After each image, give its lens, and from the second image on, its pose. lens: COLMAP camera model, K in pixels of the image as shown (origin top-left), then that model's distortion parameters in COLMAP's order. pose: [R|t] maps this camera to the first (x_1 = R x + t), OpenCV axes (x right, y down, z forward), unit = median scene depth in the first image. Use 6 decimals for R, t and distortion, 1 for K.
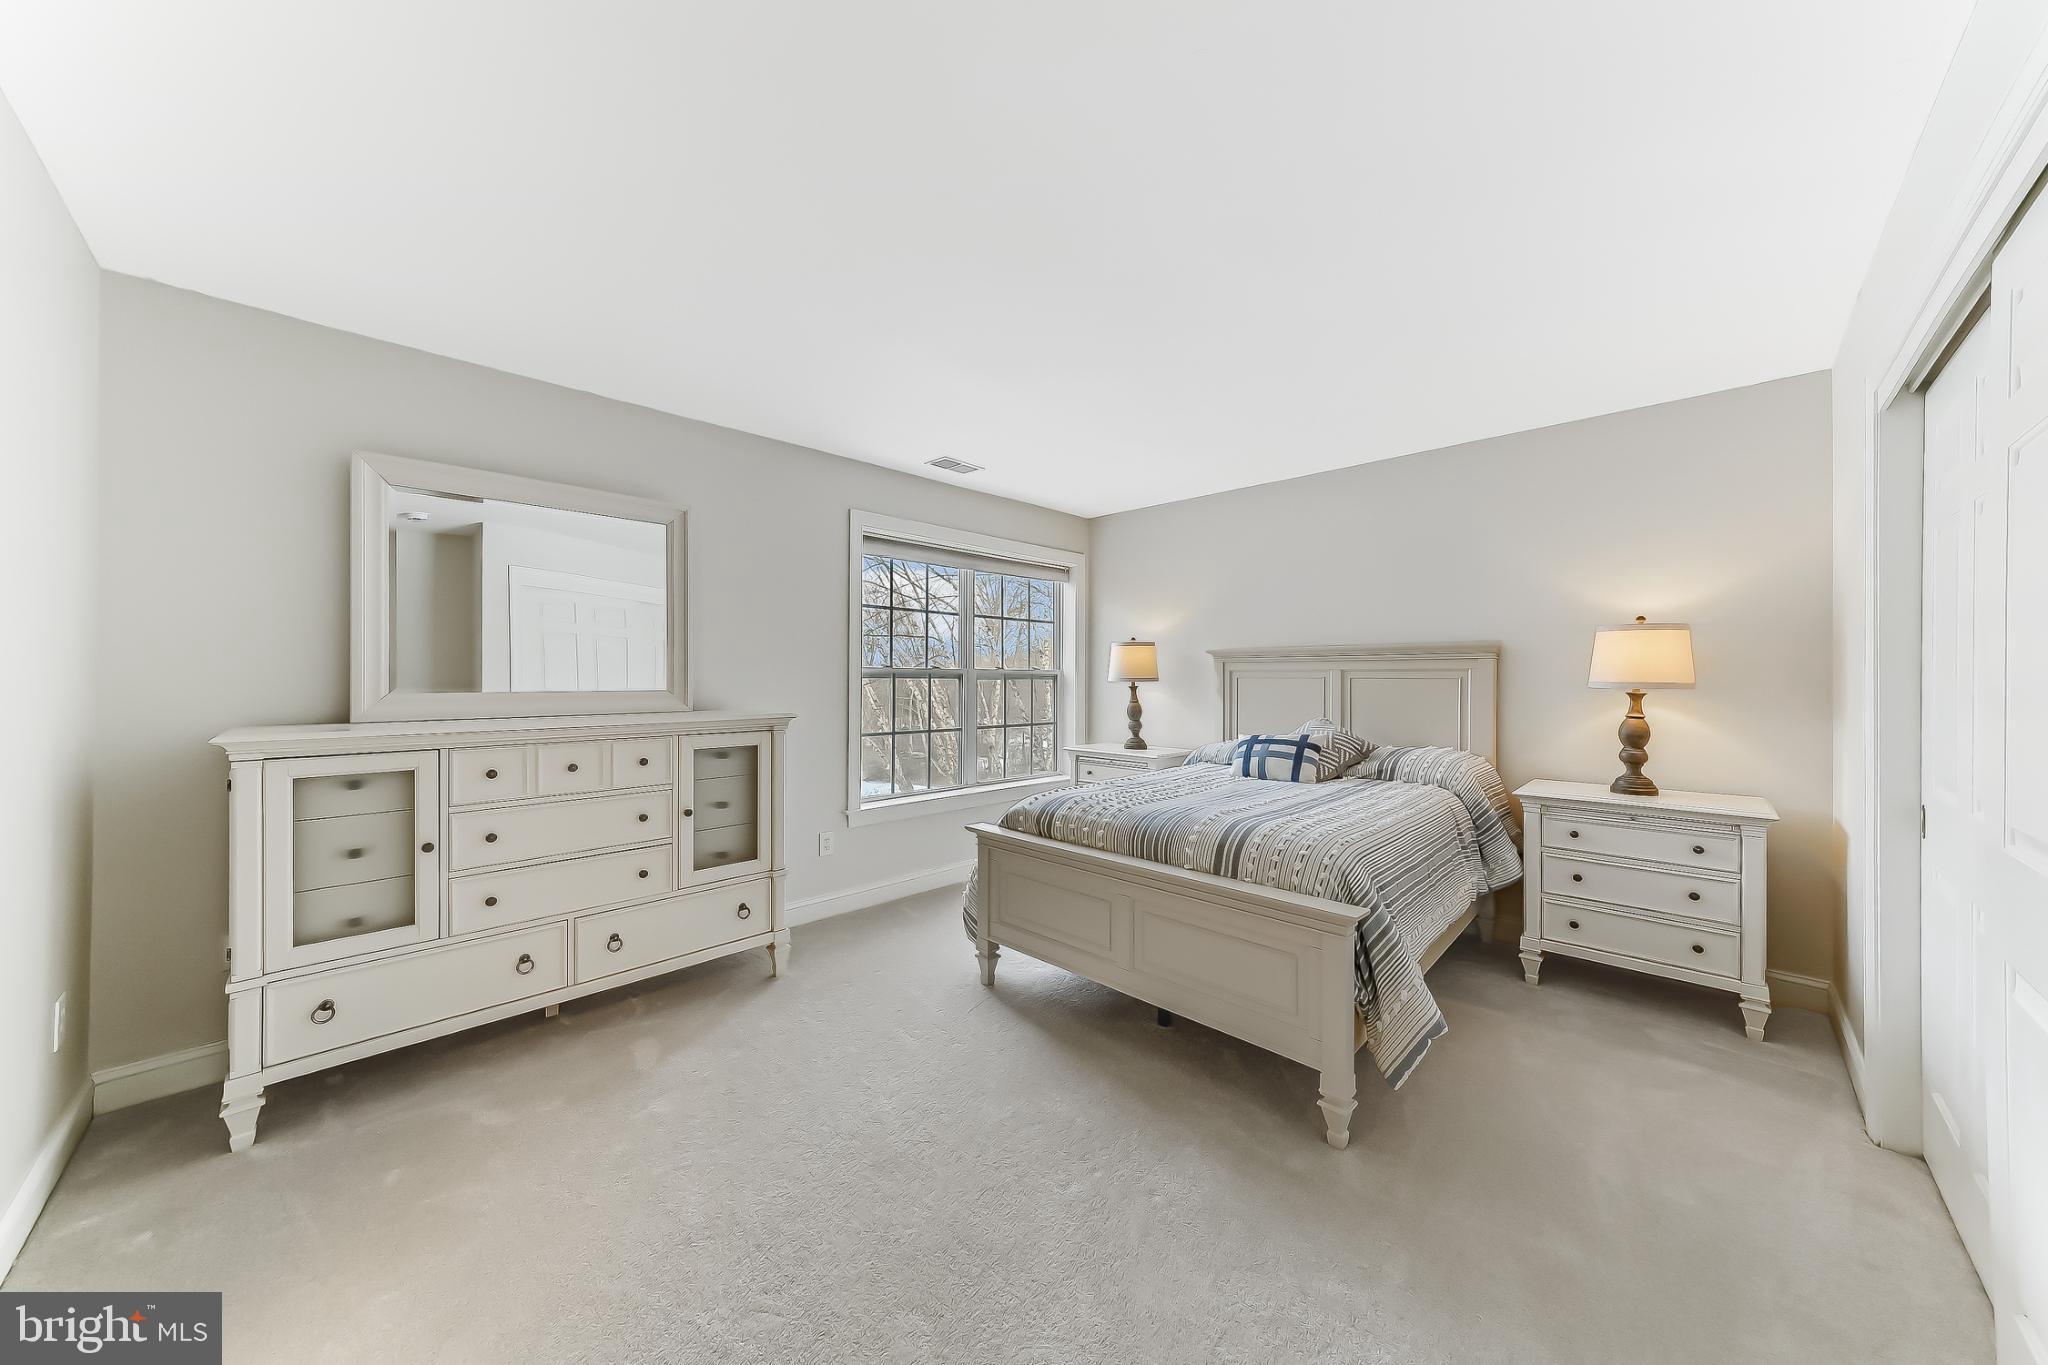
lens RADIAL K [[698.7, 0, 1024.6], [0, 698.7, 677.6], [0, 0, 1]] dist [0.000498, 0.000024]
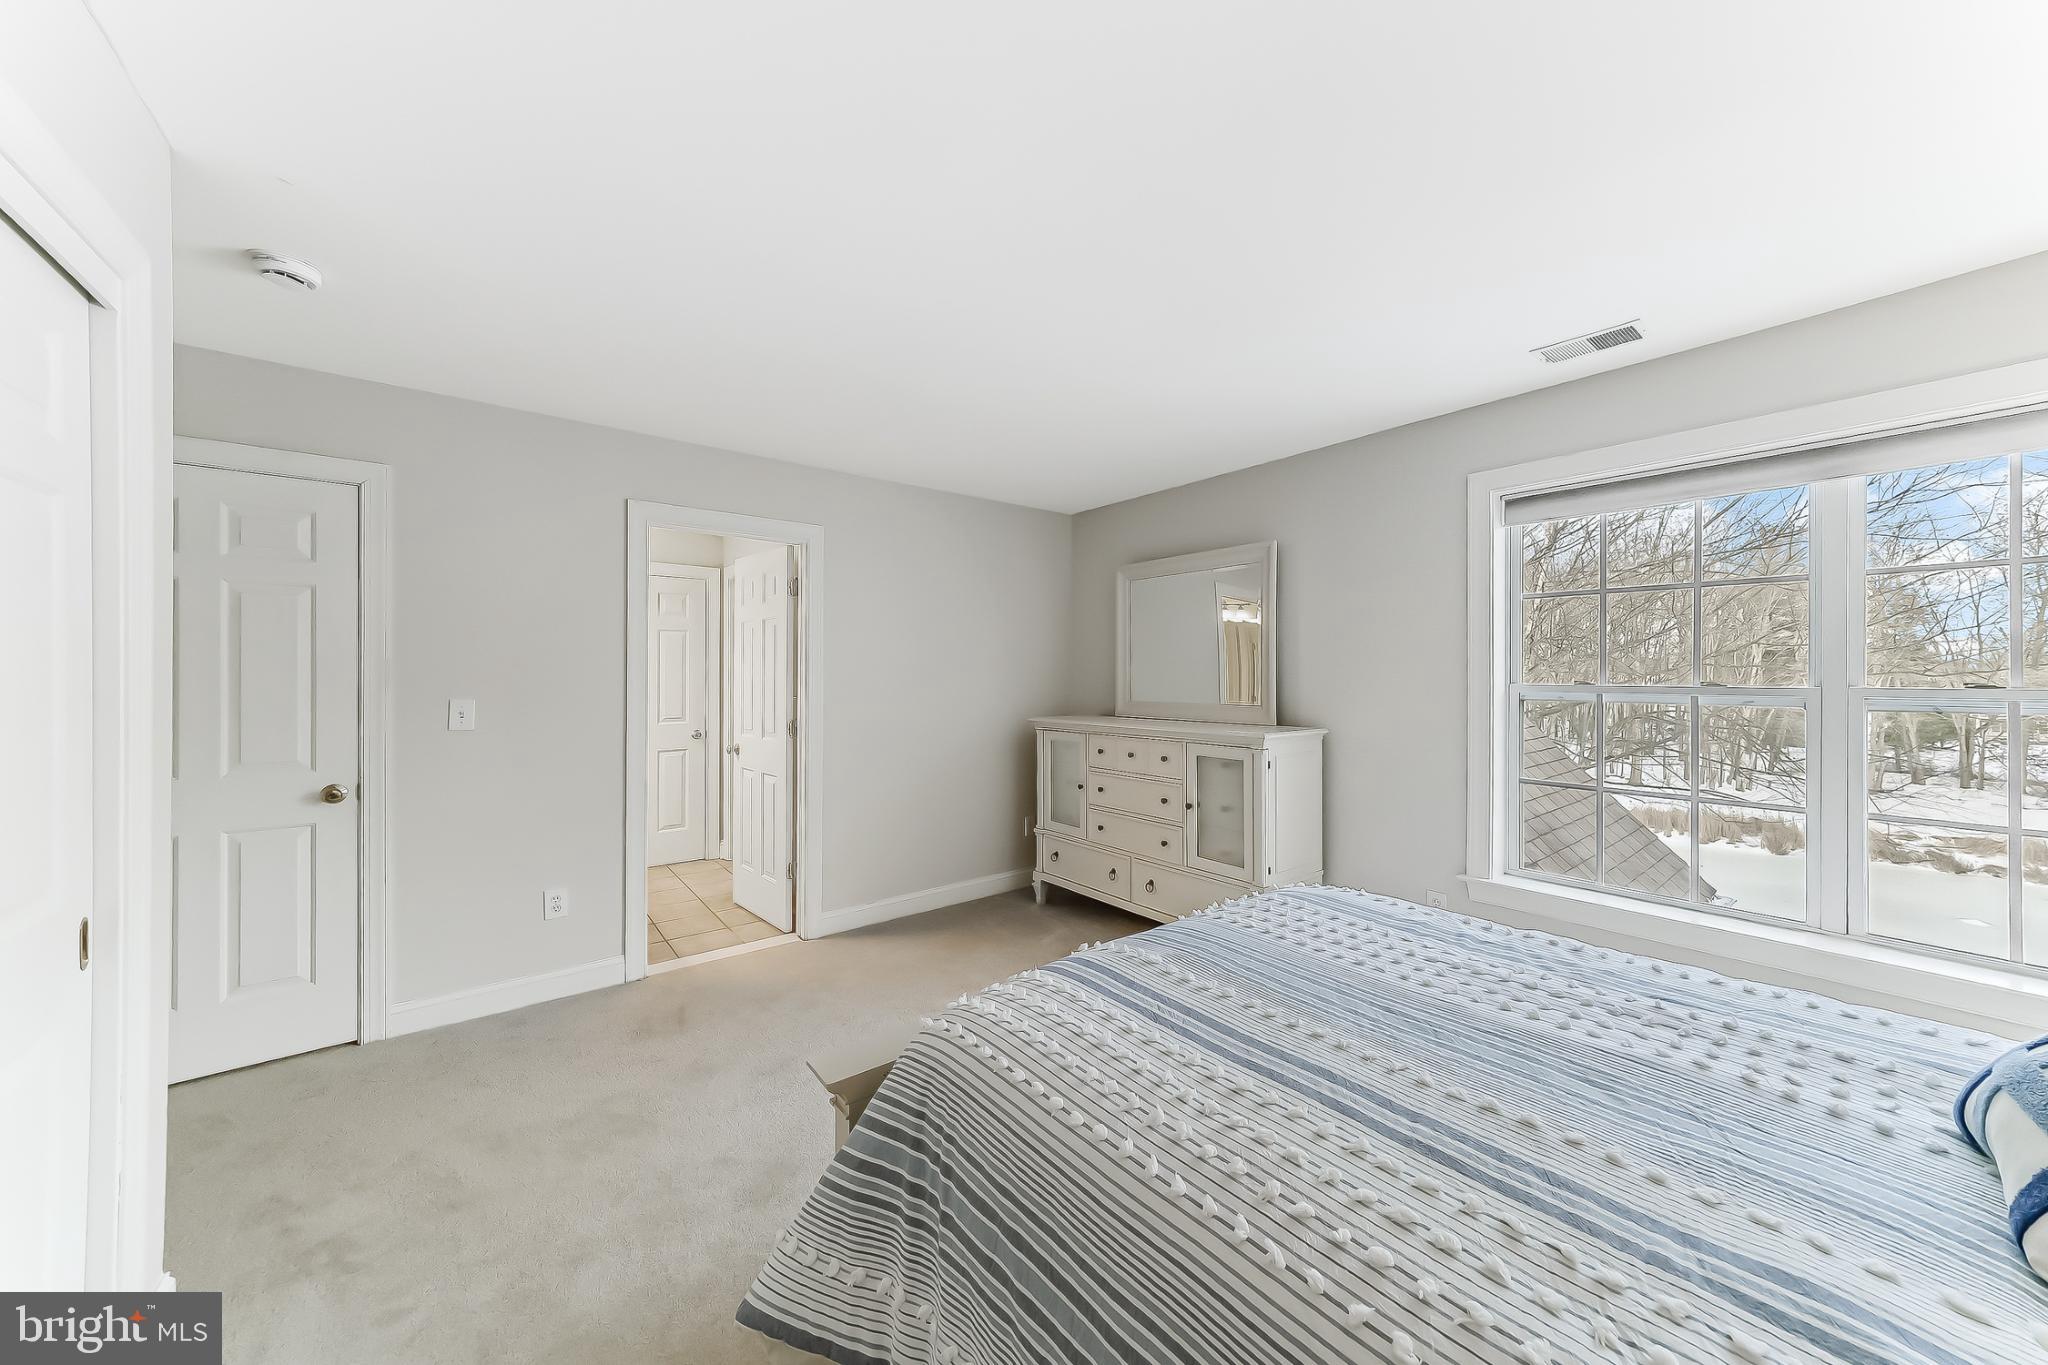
lens RADIAL K [[698.7, 0, 1024.7], [0, 698.7, 683.6], [0, 0, 1]] dist [0.000498, 0.000024]
pose [[-0.119809, -0.003258, -0.992792, 0.854655], [-0.004091, 0.999988, -0.002788, -0.019284], [0.992788, 0.003728, -0.119821, 0.943753]]
